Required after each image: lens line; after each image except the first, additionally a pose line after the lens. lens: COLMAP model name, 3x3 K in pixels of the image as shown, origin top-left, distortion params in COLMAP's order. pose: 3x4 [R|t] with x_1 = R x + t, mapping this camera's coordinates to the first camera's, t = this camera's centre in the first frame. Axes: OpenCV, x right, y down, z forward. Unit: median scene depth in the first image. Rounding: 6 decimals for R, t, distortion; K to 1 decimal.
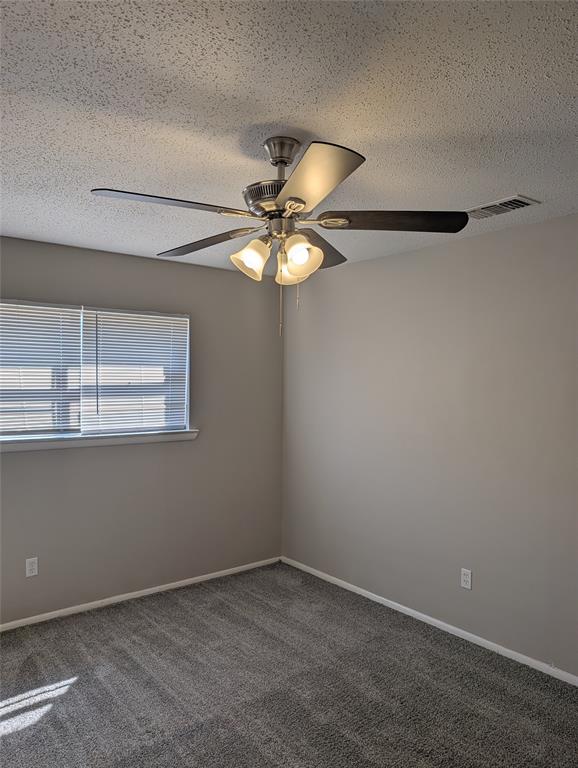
lens RADIAL K [[555.0, 0, 269.3], [0, 555.0, 385.5], [0, 0, 1]] dist [0.011773, -0.004728]
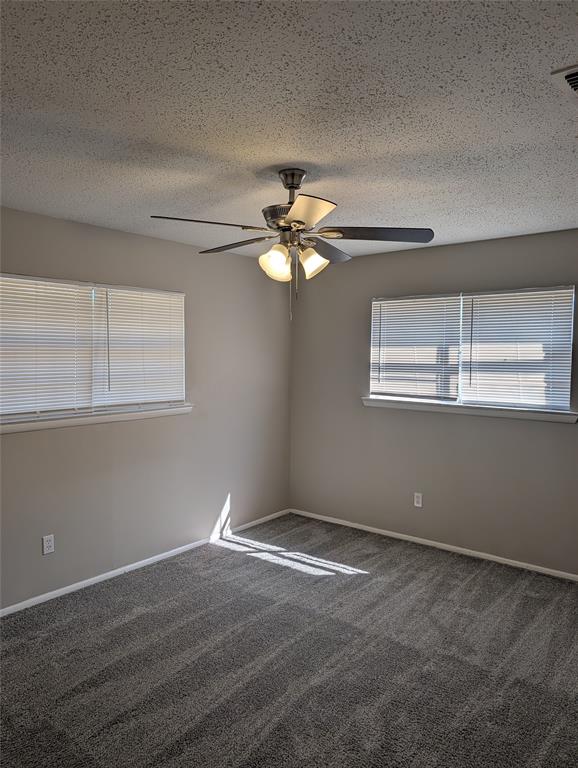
lens RADIAL K [[555.0, 0, 293.4], [0, 555.0, 380.0], [0, 0, 1]] dist [0.011773, -0.004728]
pose [[0.237701, 0.042034, -0.970428, 0.726111], [-0.015520, 0.999100, 0.039474, -0.001529], [0.971214, 0.005678, 0.238139, 0.388661]]
